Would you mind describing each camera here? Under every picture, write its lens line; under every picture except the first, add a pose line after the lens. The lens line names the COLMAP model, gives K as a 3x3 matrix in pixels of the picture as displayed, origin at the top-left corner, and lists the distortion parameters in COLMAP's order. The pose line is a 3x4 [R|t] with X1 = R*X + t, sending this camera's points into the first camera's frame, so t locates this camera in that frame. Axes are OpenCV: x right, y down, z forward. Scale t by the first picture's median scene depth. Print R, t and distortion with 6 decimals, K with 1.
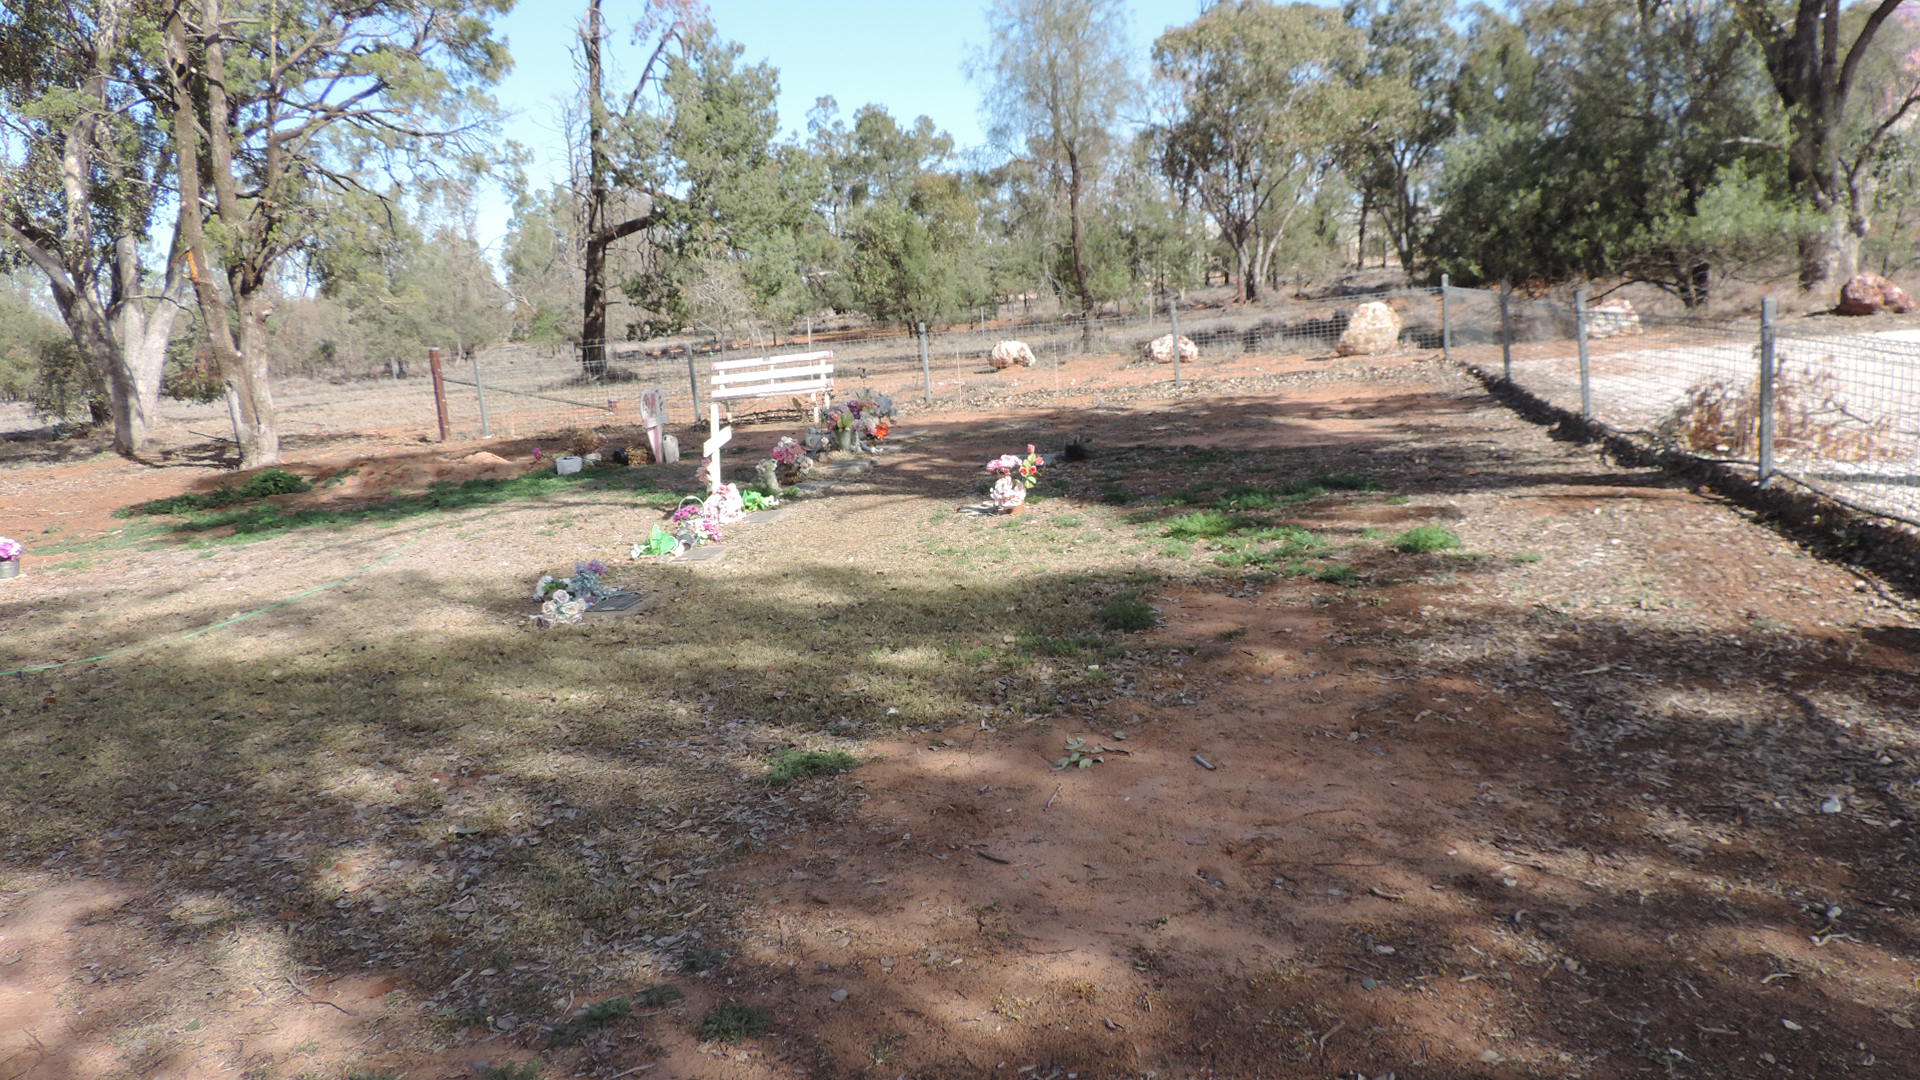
lens RADIAL K [[1375.5, 0, 965.7], [0, 1375.5, 542.3], [0, 0, 1]] dist [-0.003399, -0.003368]
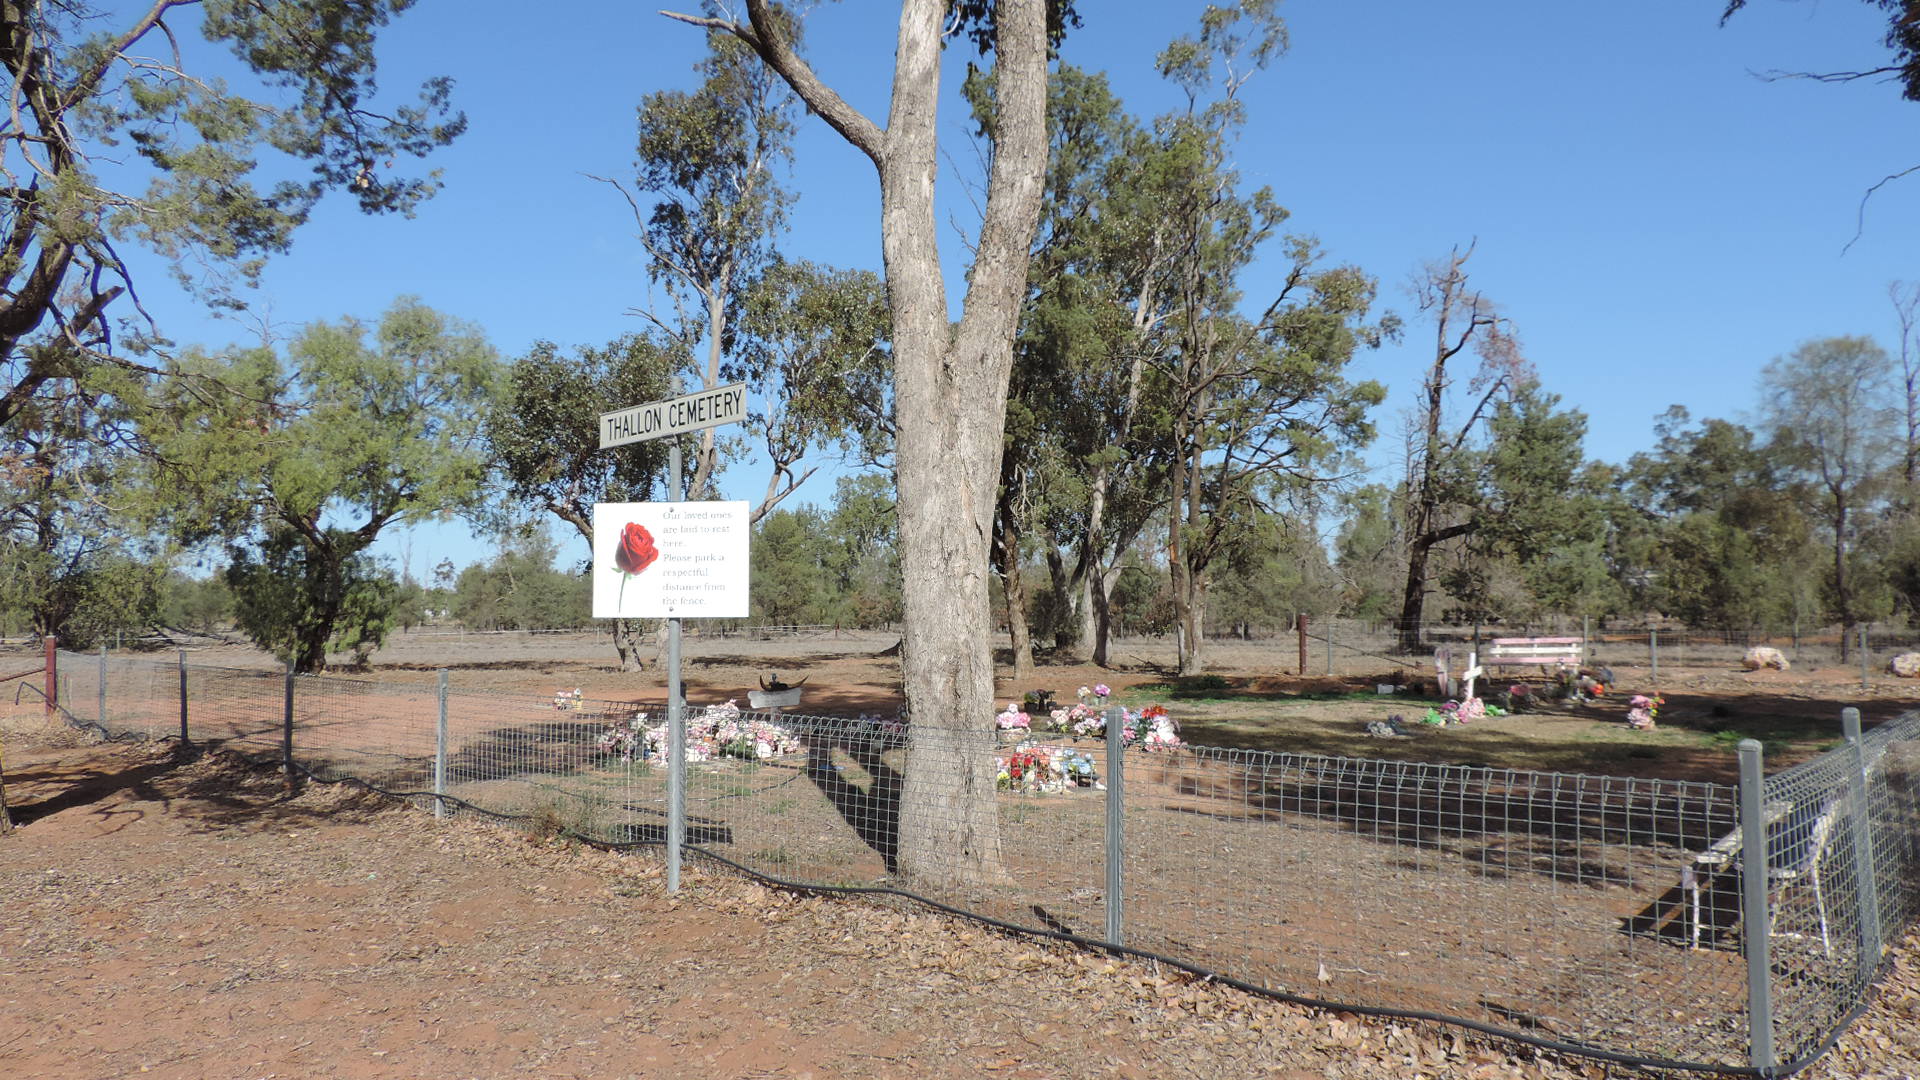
lens RADIAL K [[1375.5, 0, 965.7], [0, 1375.5, 542.3], [0, 0, 1]] dist [-0.003399, -0.003368]
pose [[0.835736, 0.051272, -0.546733, 0.076407], [-0.160731, 0.974867, -0.154271, 0.045524], [0.525082, 0.216807, 0.822973, -0.275747]]
